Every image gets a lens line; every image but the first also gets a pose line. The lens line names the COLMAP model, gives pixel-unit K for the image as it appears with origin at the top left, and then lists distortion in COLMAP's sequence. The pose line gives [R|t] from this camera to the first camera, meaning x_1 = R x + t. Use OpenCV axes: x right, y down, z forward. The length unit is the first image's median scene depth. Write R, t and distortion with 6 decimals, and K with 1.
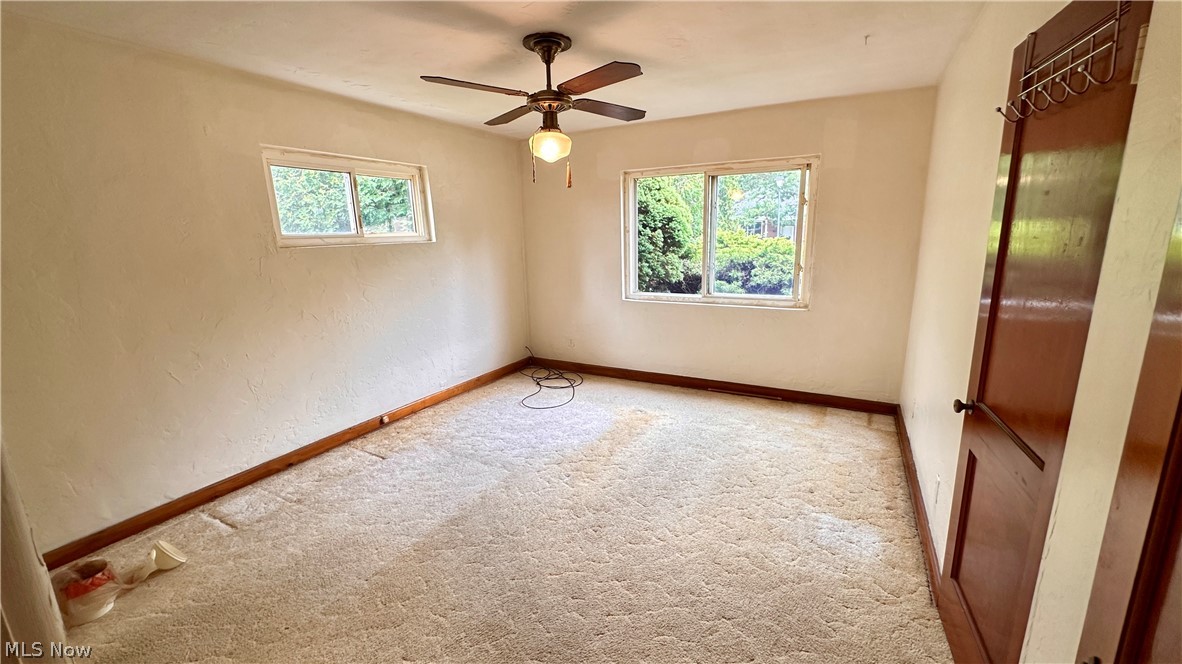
lens RADIAL K [[471.7, 0, 588.9], [0, 471.7, 330.4], [0, 0, 1]] dist [-0.003153, 0.001164]
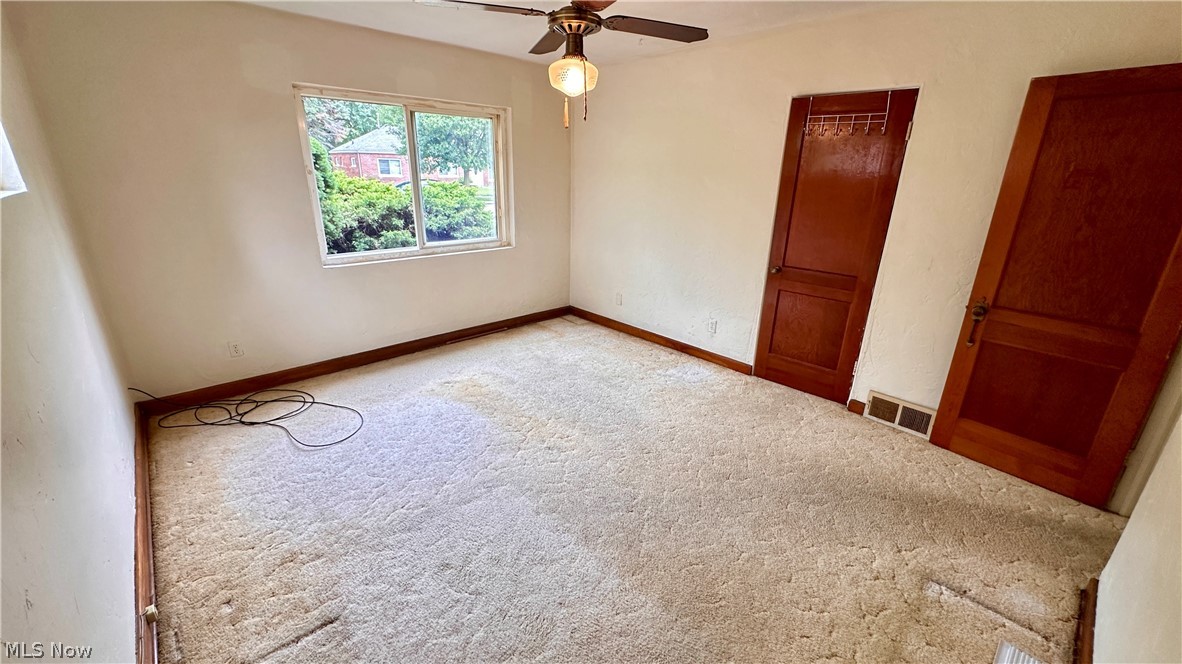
lens RADIAL K [[471.7, 0, 588.0], [0, 471.7, 331.3], [0, 0, 1]] dist [-0.003153, 0.001164]
pose [[0.321006, -0.281811, 0.904178, -0.576102], [0.170866, 0.956271, 0.237385, -0.087147], [-0.931536, 0.078291, 0.355120, 0.418922]]
